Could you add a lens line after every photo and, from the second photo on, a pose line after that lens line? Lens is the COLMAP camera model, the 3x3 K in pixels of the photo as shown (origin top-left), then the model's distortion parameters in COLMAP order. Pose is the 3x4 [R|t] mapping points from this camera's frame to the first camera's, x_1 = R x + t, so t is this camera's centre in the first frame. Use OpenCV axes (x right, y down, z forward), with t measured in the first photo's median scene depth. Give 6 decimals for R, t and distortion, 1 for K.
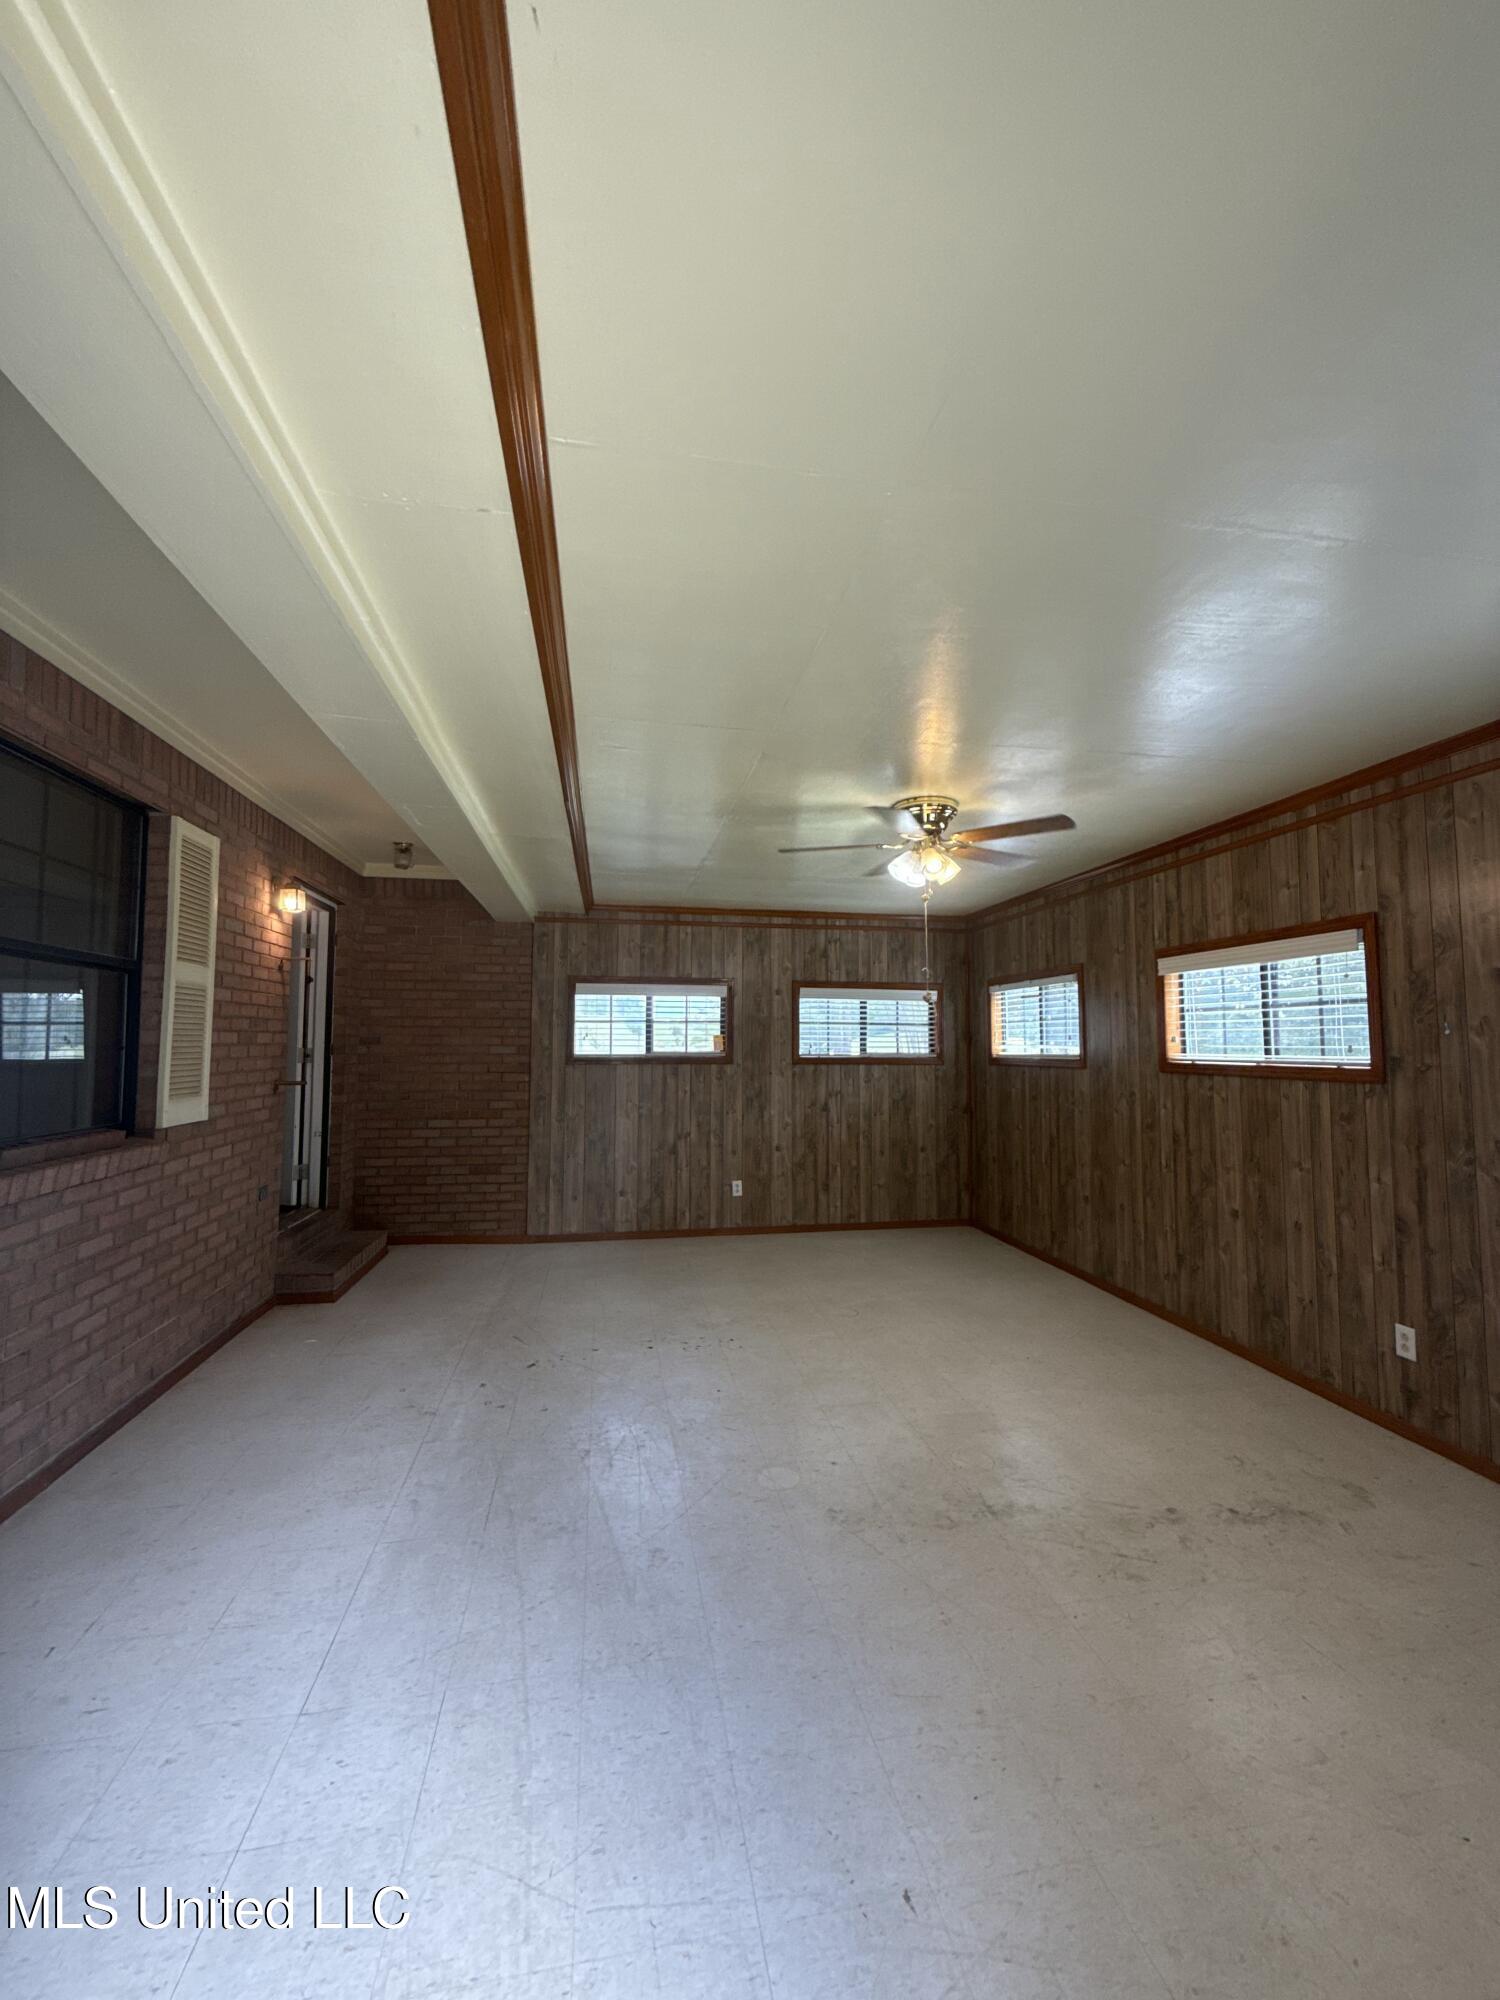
lens RADIAL K [[801.9, 0, 751.2], [0, 801.9, 997.0], [0, 0, 1]] dist [-0.001730, 0.001184]
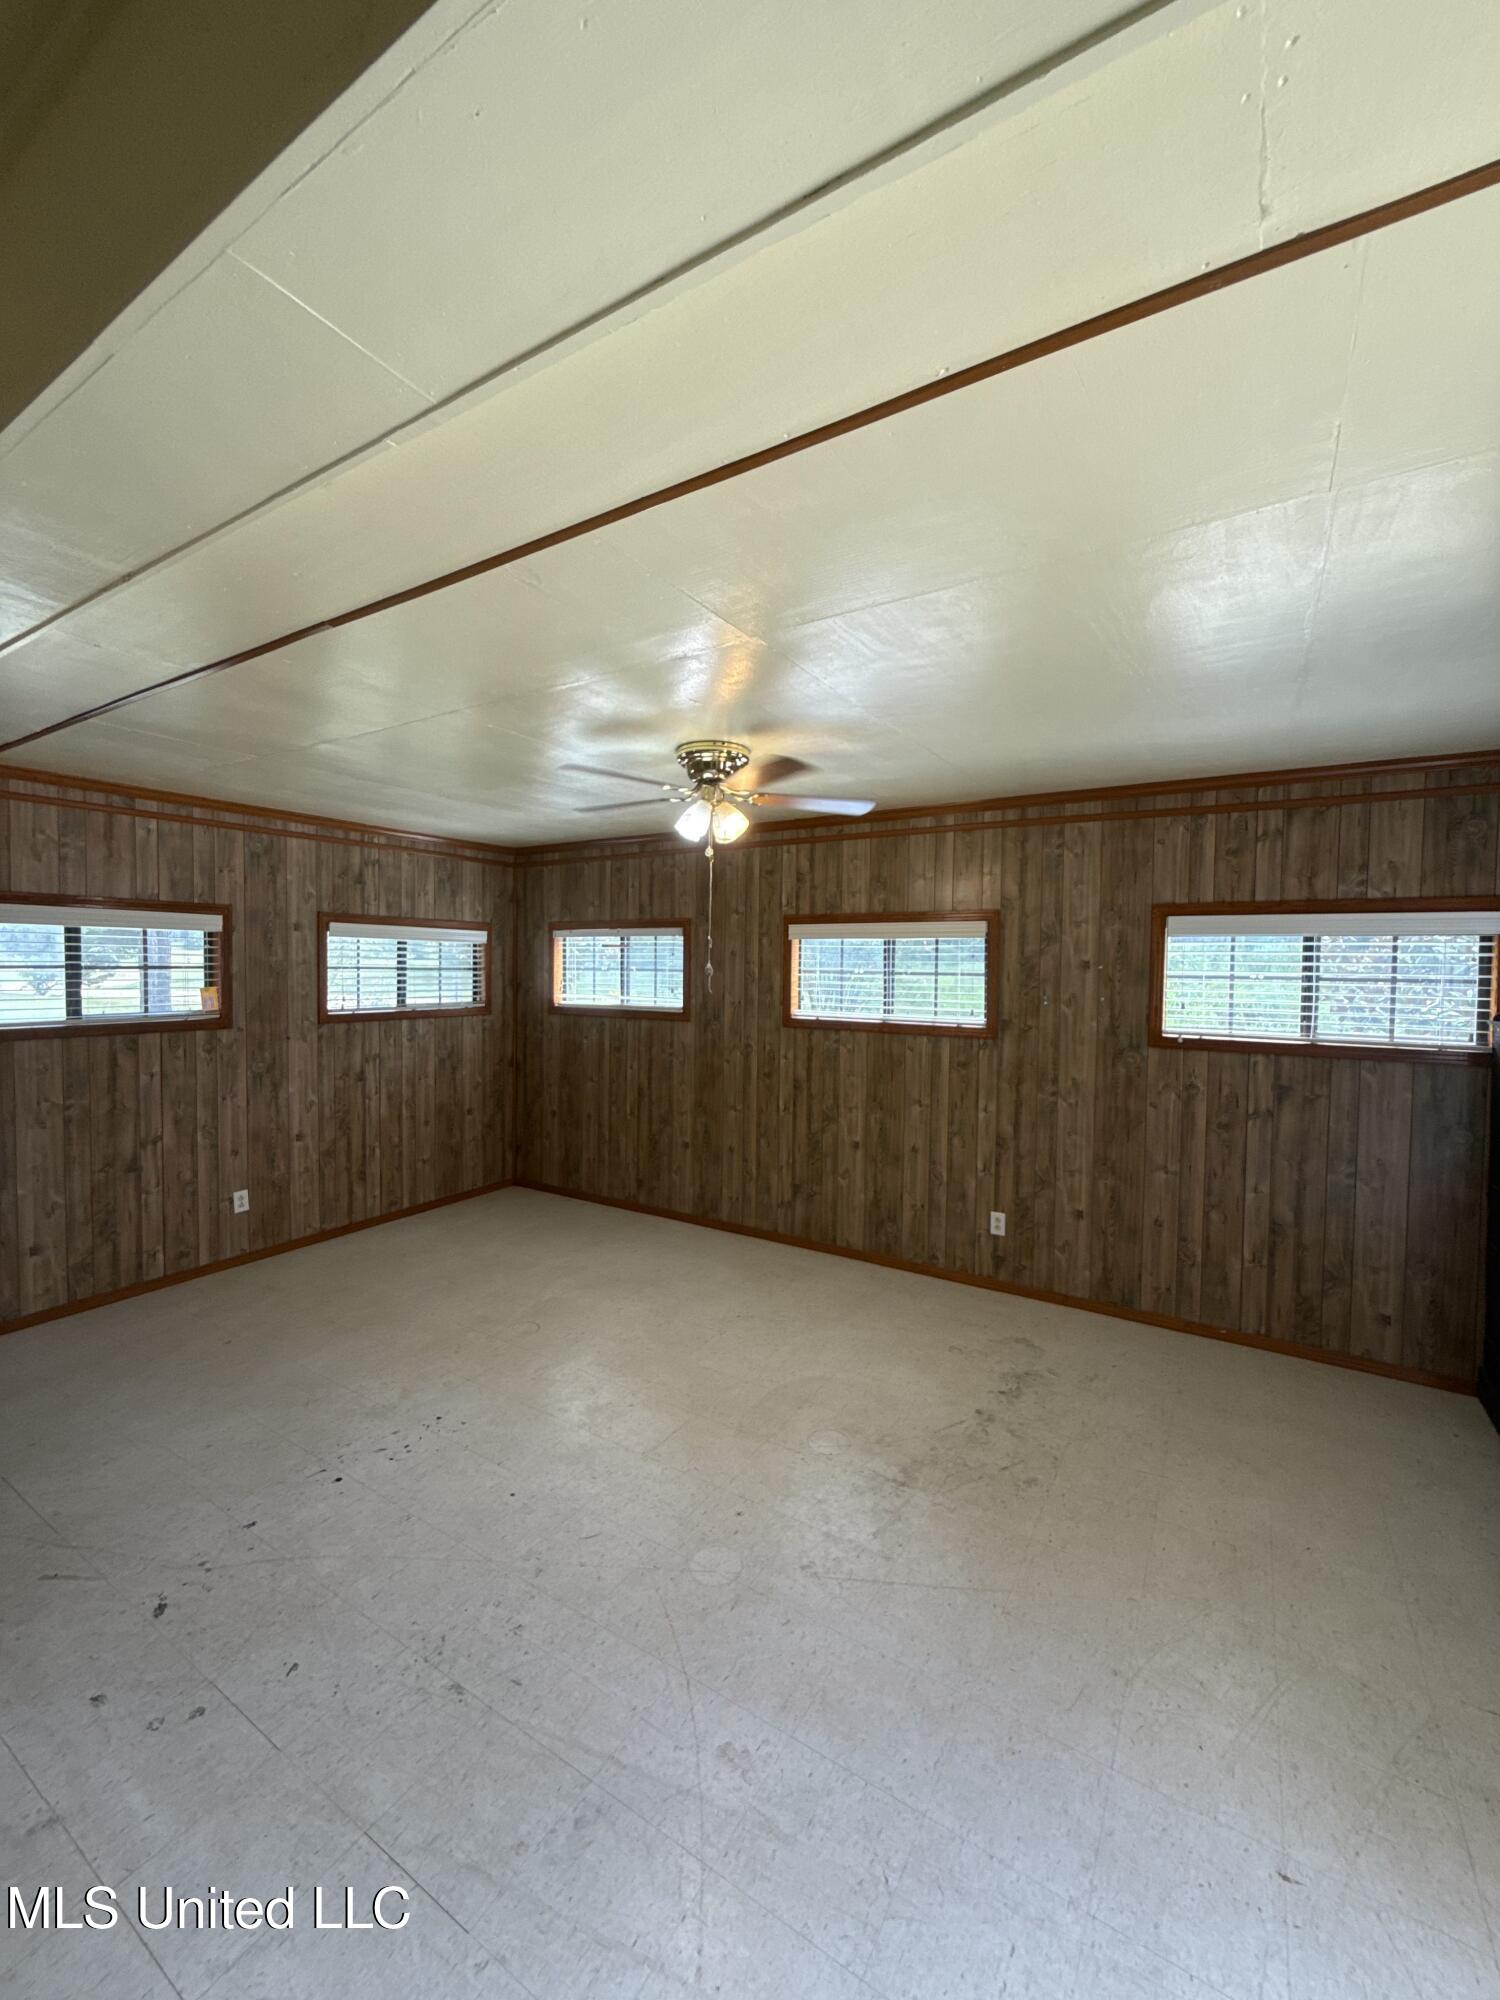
lens RADIAL K [[801.9, 0, 755.9], [0, 801.9, 996.5], [0, 0, 1]] dist [-0.001730, 0.001184]
pose [[0.670815, -0.024684, 0.741214, -0.345685], [-0.053310, 0.995256, 0.081391, -0.037090], [-0.739706, -0.094113, 0.666316, 0.299468]]
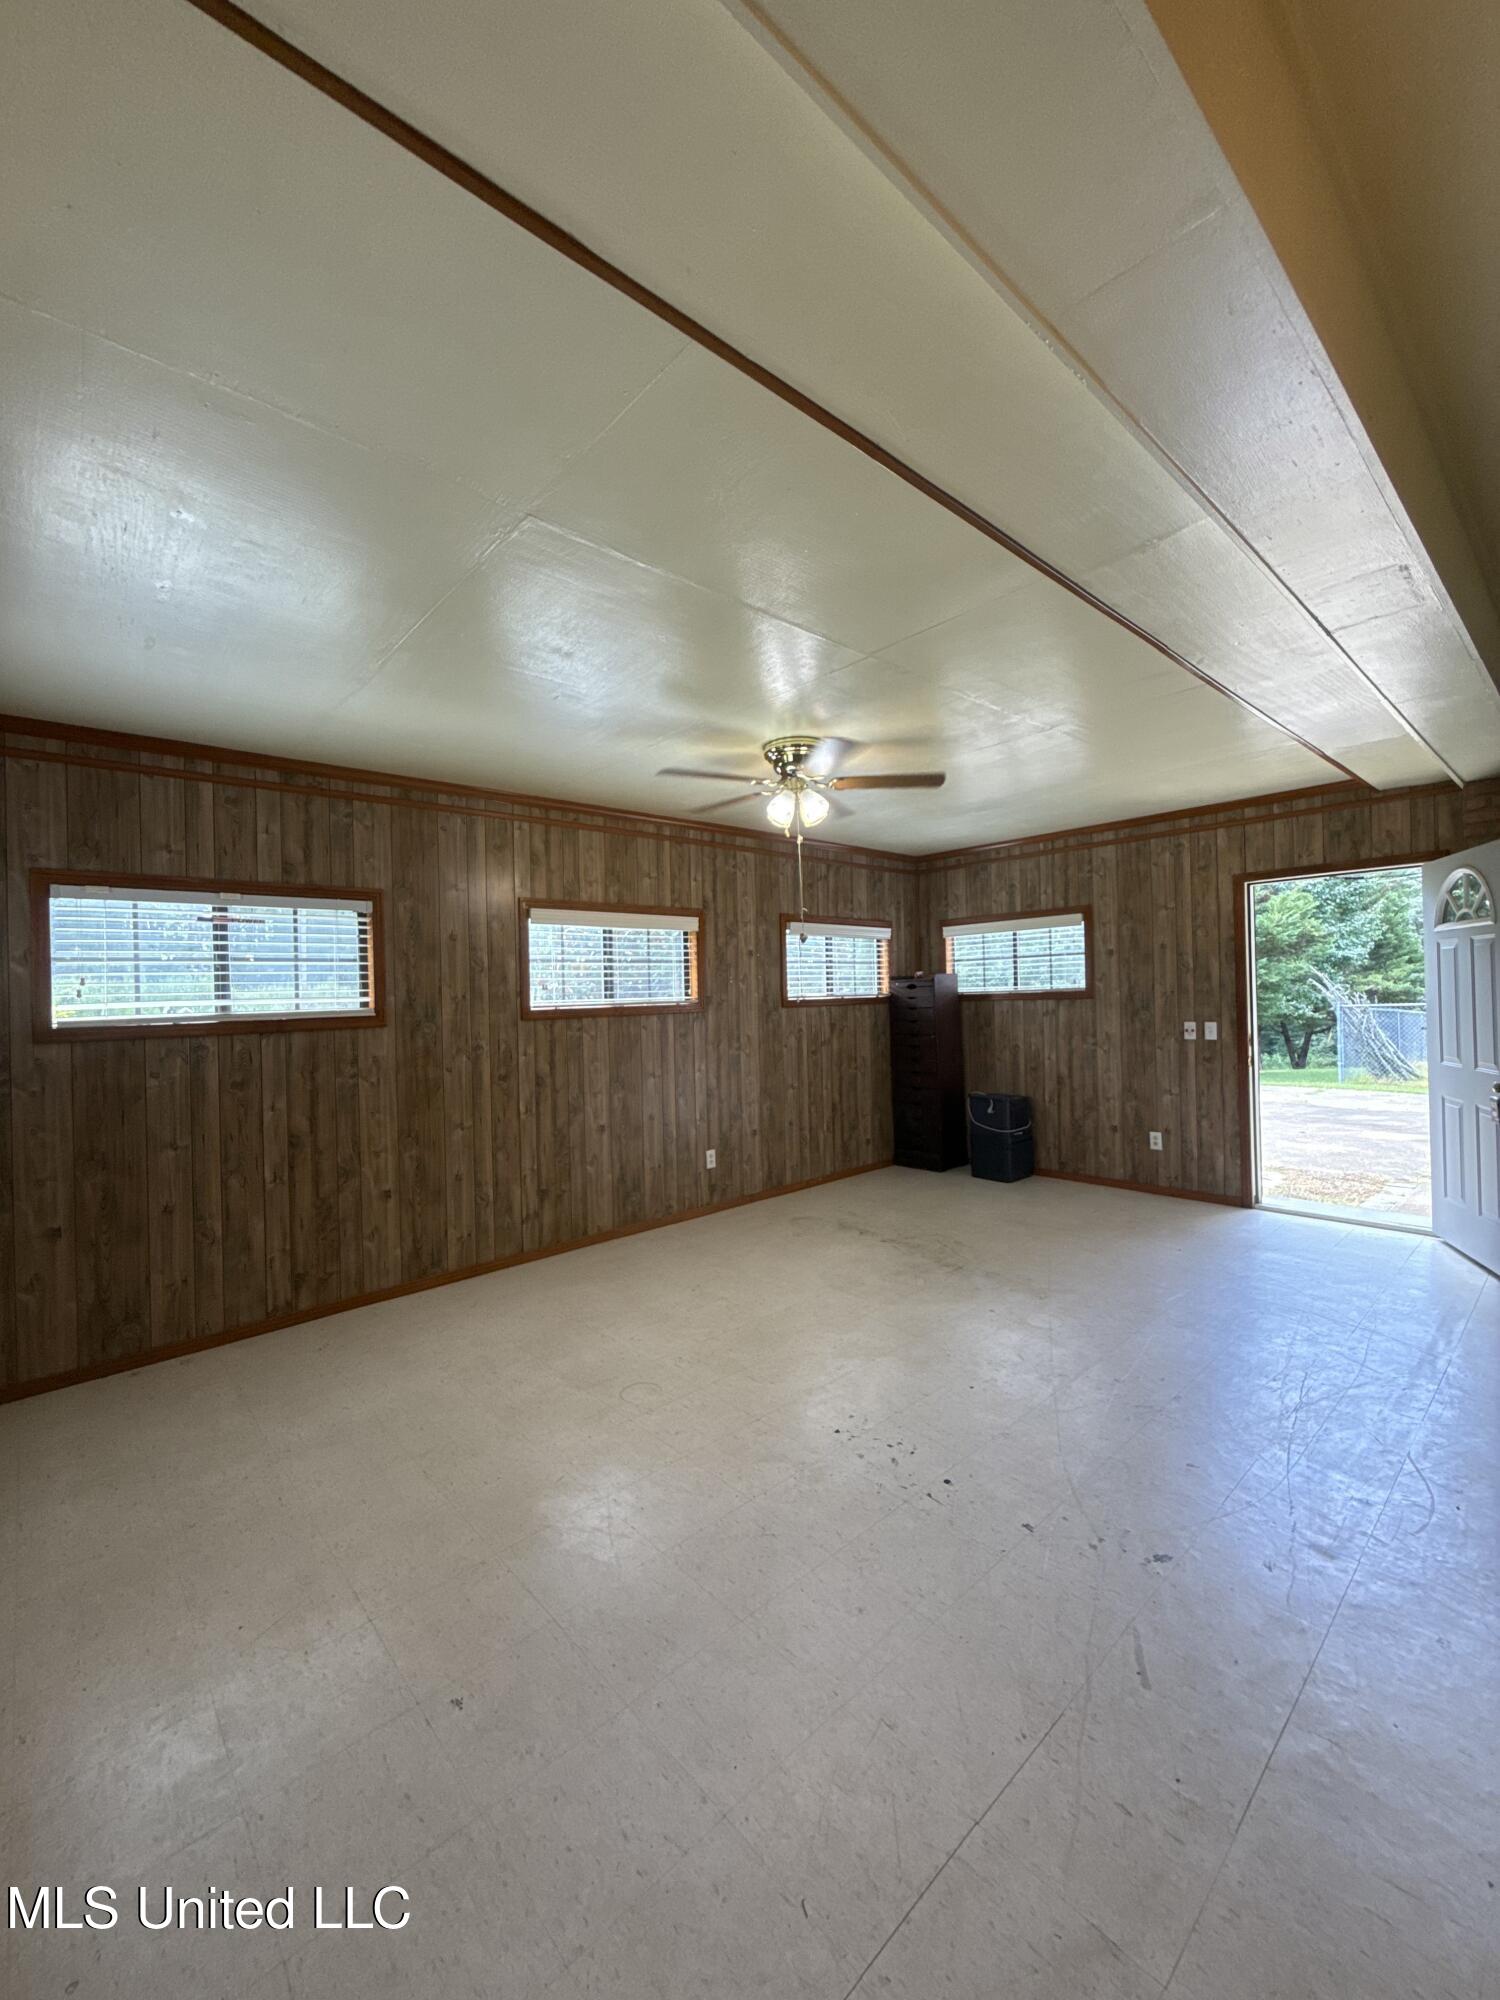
lens RADIAL K [[801.9, 0, 752.0], [0, 801.9, 998.6], [0, 0, 1]] dist [-0.001730, 0.001184]
pose [[-0.527957, 0.008320, 0.849230, -0.509215], [-0.022884, 0.999450, -0.024018, 0.086617], [-0.848963, -0.032115, -0.527476, 1.320234]]
